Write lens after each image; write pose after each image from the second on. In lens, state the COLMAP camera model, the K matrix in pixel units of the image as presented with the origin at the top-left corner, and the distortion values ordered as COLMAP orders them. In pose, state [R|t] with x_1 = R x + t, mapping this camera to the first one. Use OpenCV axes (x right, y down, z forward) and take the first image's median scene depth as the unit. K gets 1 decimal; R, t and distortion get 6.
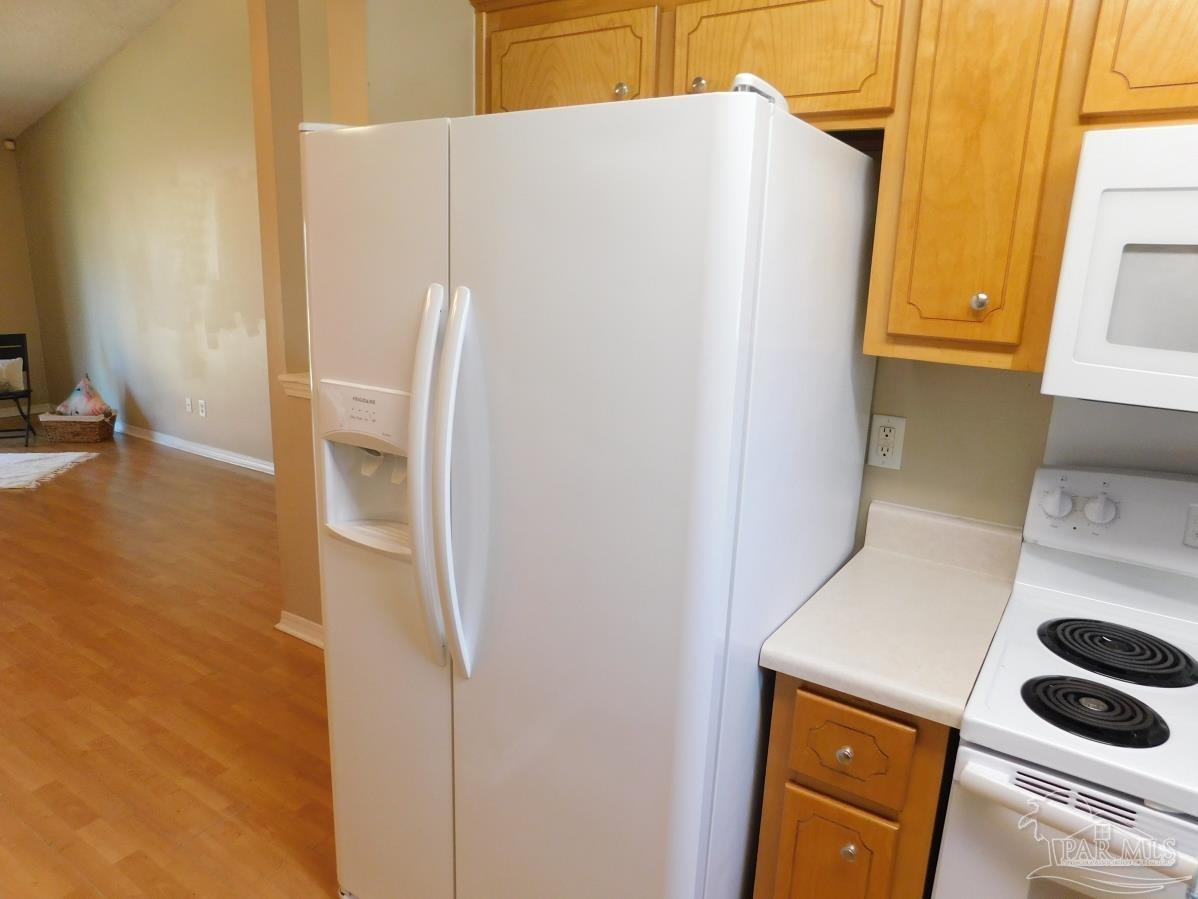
lens RADIAL K [[793.6, 0, 596.1], [0, 793.6, 455.4], [0, 0, 1]] dist [-0.068373, 0.054757]
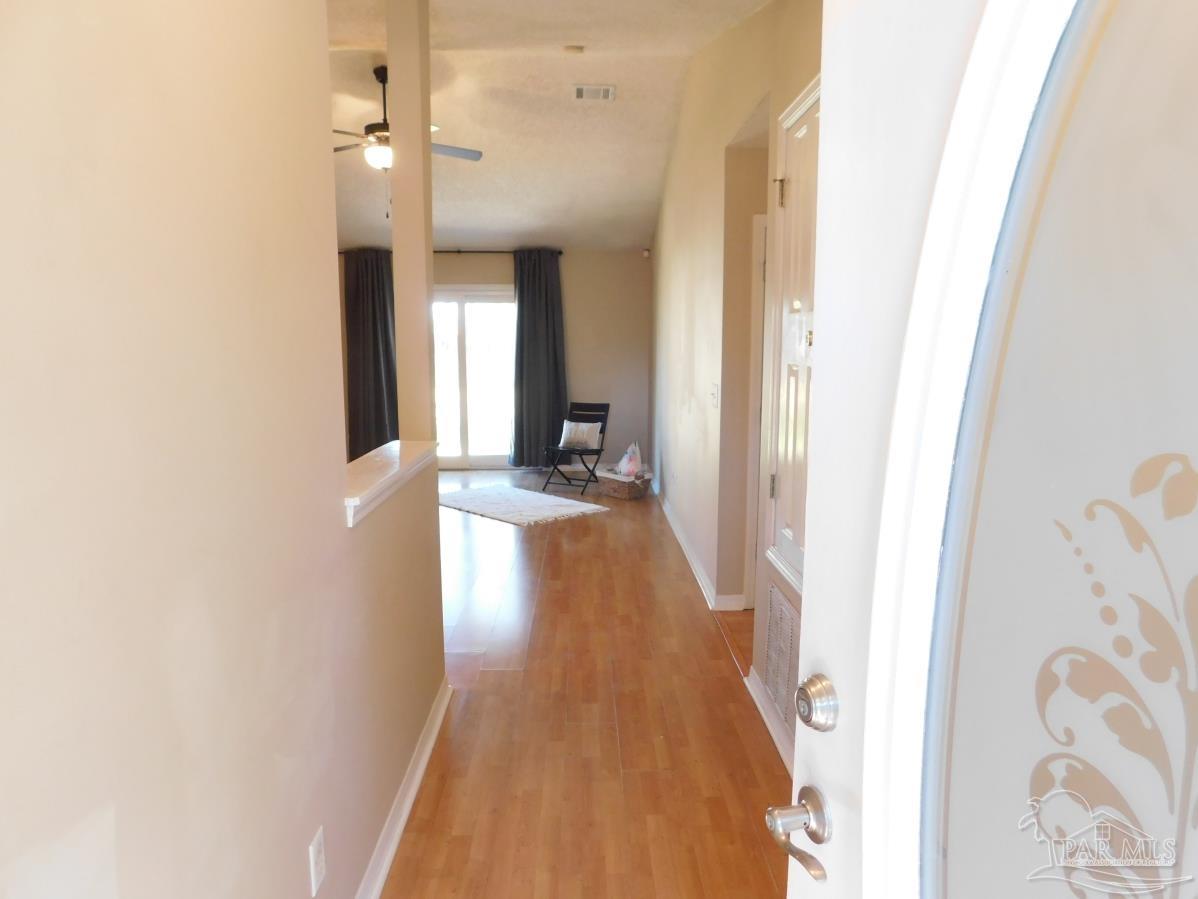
lens RADIAL K [[793.6, 0, 606.9], [0, 793.6, 448.8], [0, 0, 1]] dist [-0.068373, 0.054757]
pose [[0.581332, 0.084744, -0.809241, 0.271418], [-0.184698, 0.982343, -0.029810, -0.050643], [0.792426, 0.166795, 0.586720, 0.289256]]
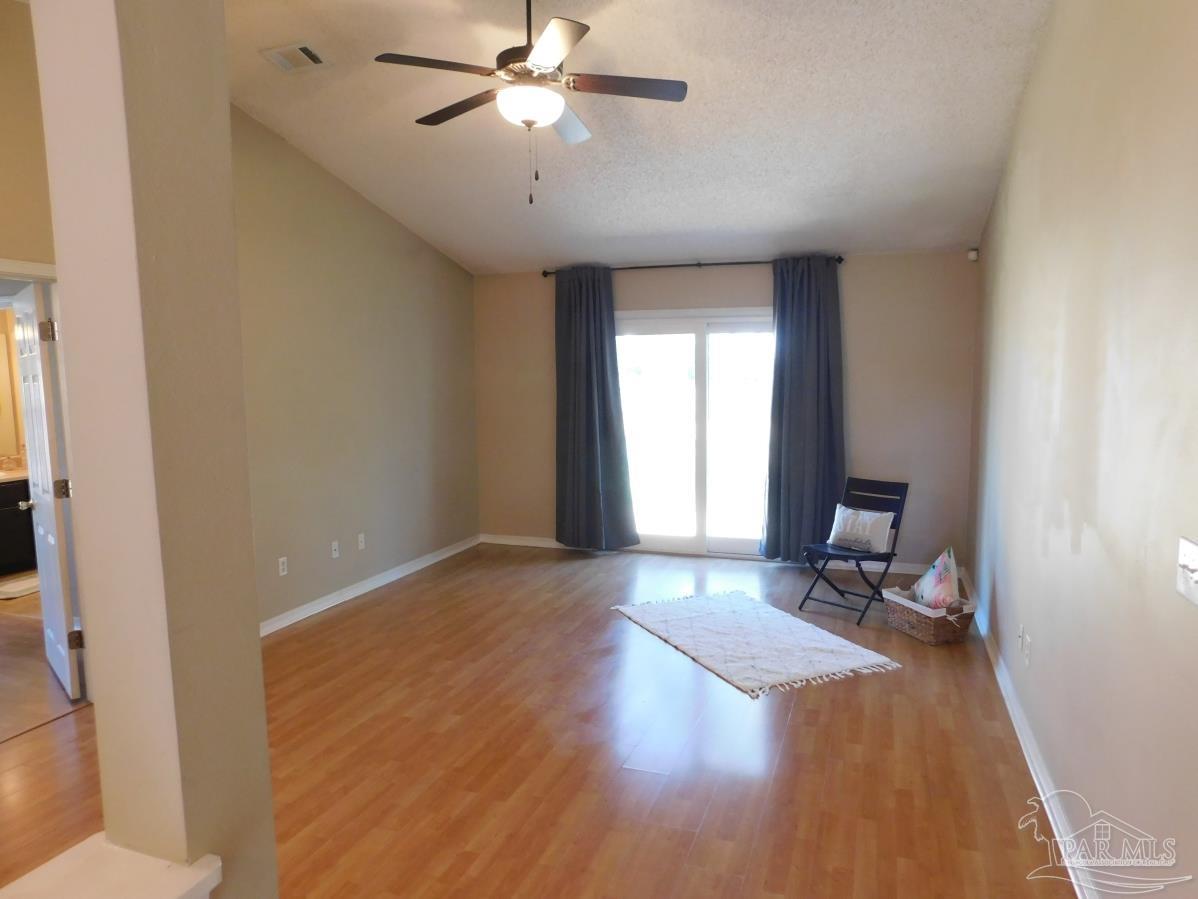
lens RADIAL K [[793.6, 0, 604.7], [0, 793.6, 449.8], [0, 0, 1]] dist [-0.068373, 0.054757]
pose [[0.249551, 0.071525, -0.965717, -0.040979], [-0.222697, 0.974778, 0.014649, -0.134779], [0.942407, 0.211406, 0.259185, 0.501361]]
